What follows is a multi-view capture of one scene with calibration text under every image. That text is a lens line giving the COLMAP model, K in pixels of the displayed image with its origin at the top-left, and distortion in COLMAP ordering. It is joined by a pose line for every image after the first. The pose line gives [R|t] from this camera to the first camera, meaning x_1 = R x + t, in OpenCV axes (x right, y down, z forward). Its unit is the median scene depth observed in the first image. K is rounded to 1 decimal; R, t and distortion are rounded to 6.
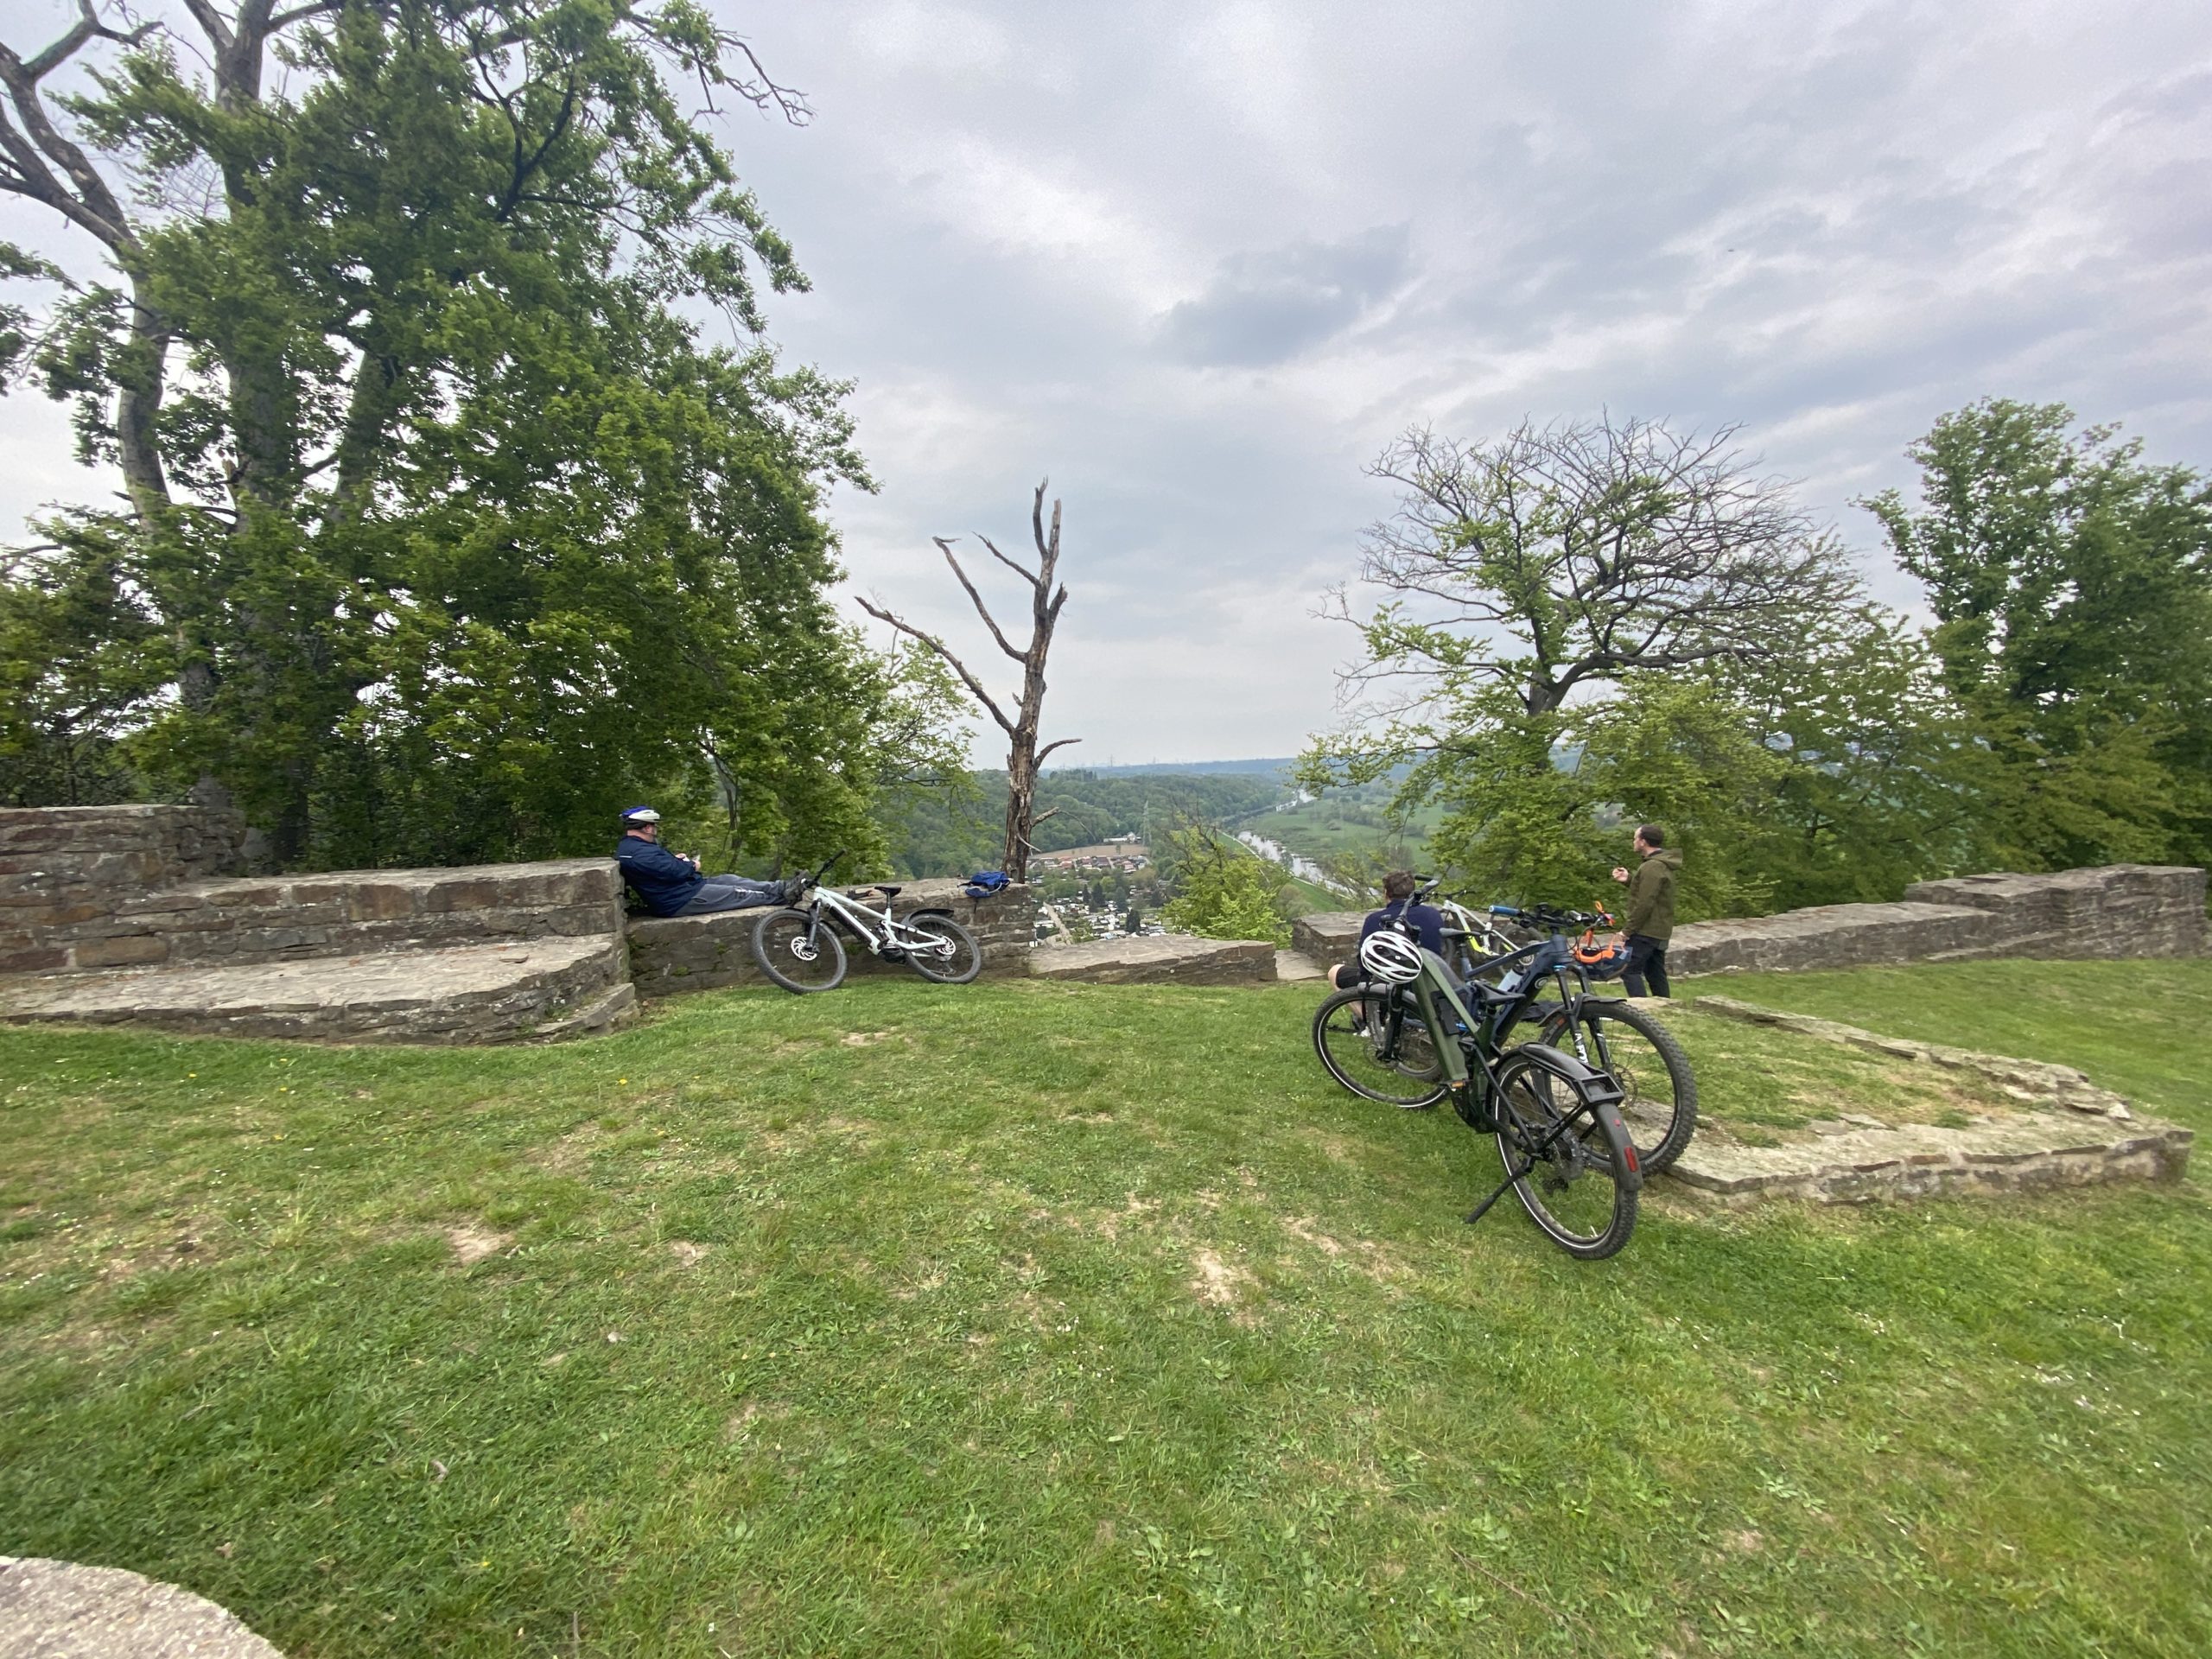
lens RADIAL K [[883.2, 0, 1106.0], [0, 883.2, 829.5], [0, 0, 1]] dist [0.000021, -0.012599]
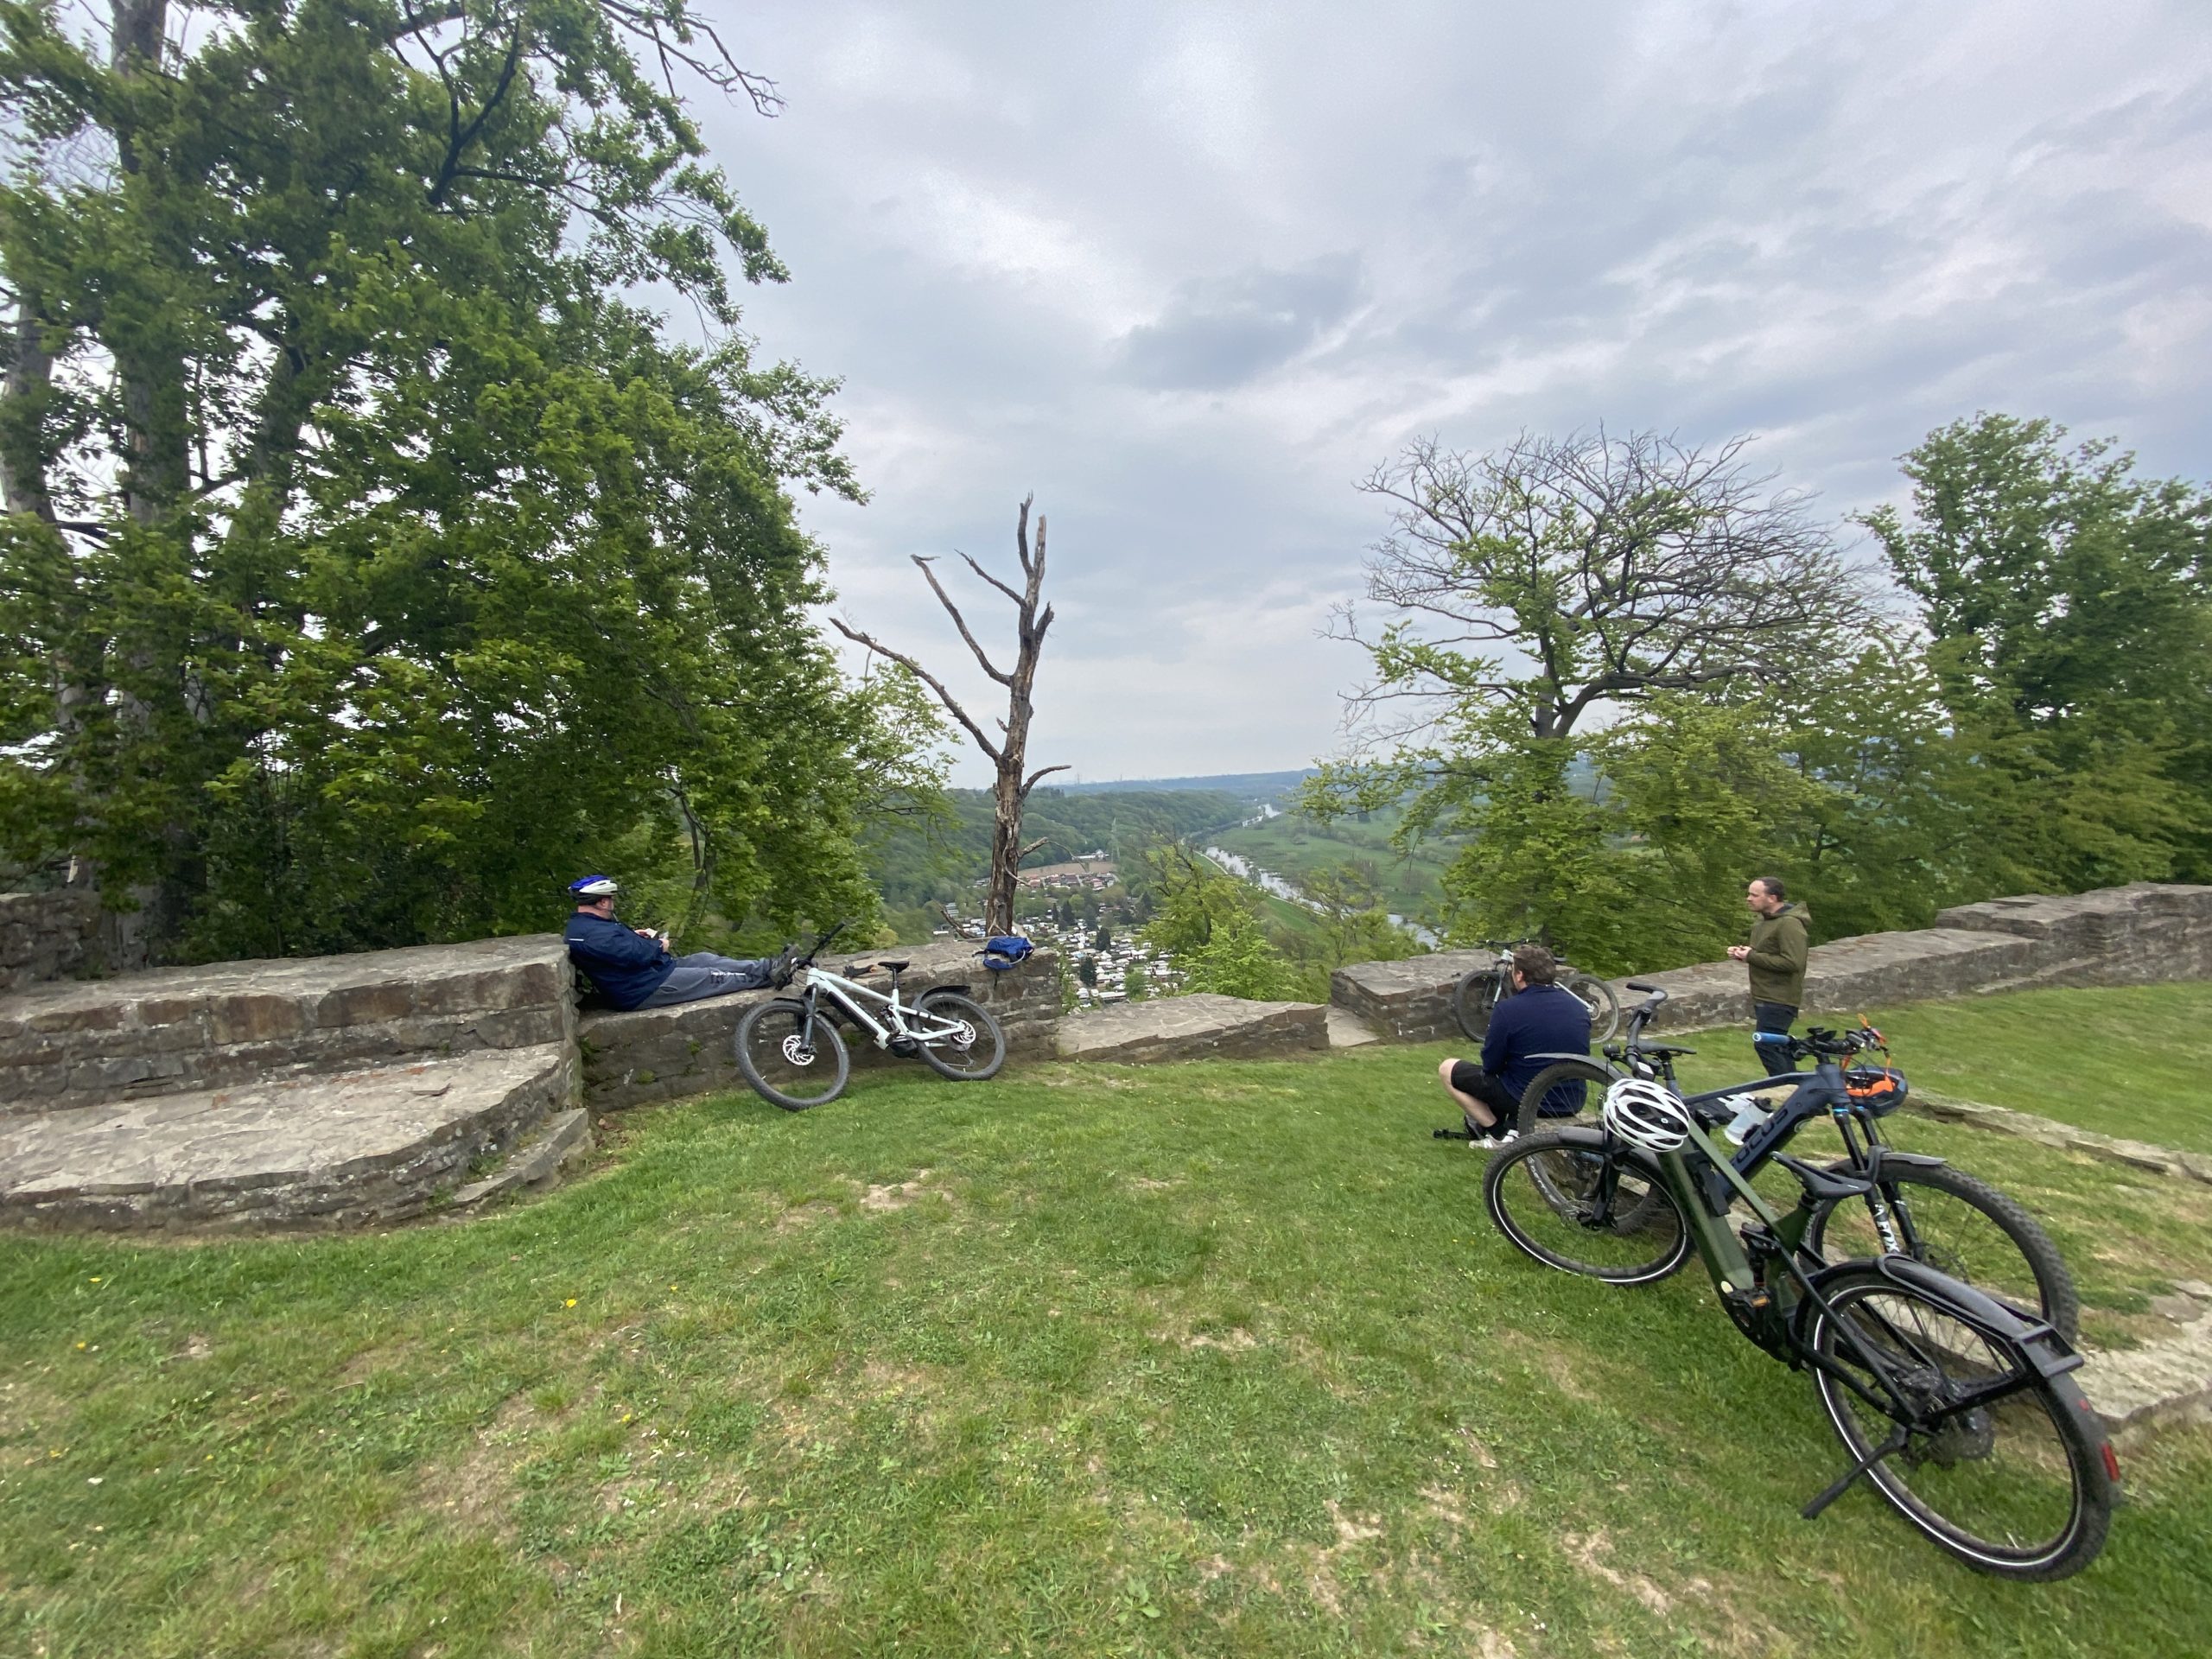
lens RADIAL K [[883.2, 0, 1106.0], [0, 883.2, 829.5], [0, 0, 1]] dist [0.000021, -0.012599]
pose [[0.999227, -0.013675, 0.036855, -0.053218], [0.014396, 0.999709, -0.019376, -0.030996], [-0.036580, 0.019892, 0.999133, 0.104505]]
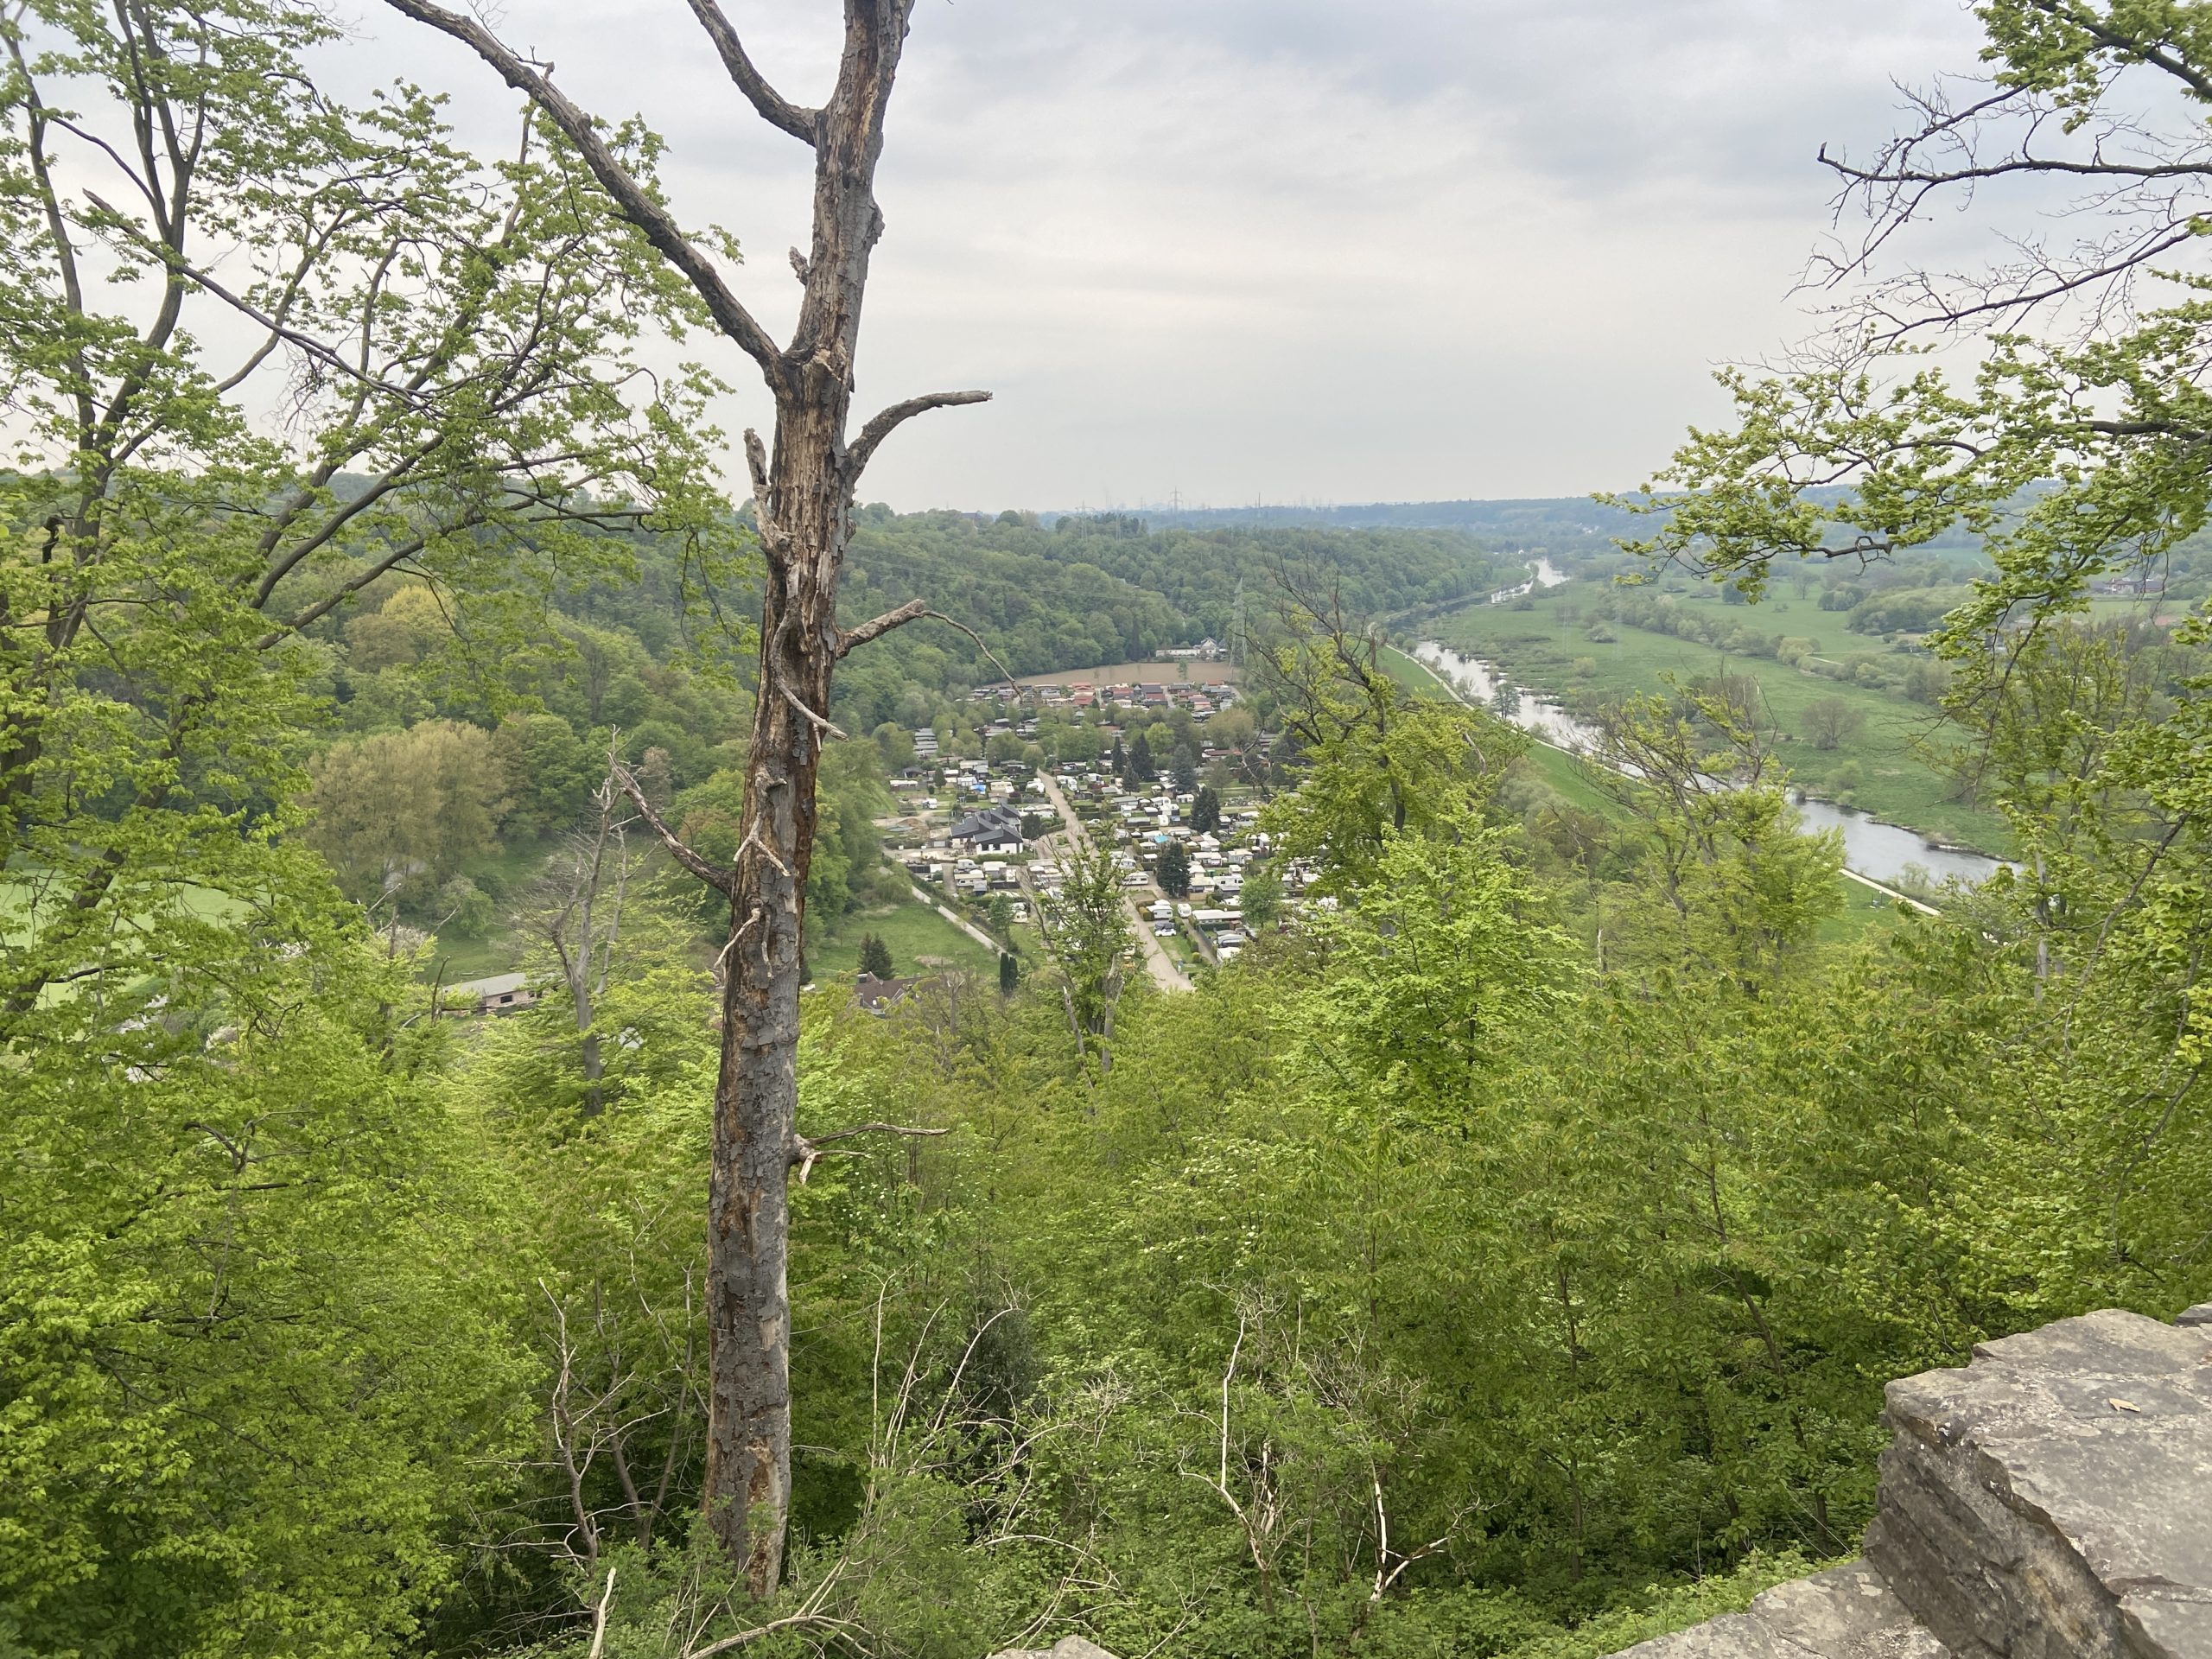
lens RADIAL K [[1660.7, 0, 1106.0], [0, 1660.7, 829.5], [0, 0, 1]] dist [0.105364, -0.154644]
pose [[0.999156, 0.027757, -0.030279, 0.081797], [-0.023984, 0.992657, 0.118559, -0.031978], [0.033348, -0.117732, 0.992485, 0.739854]]
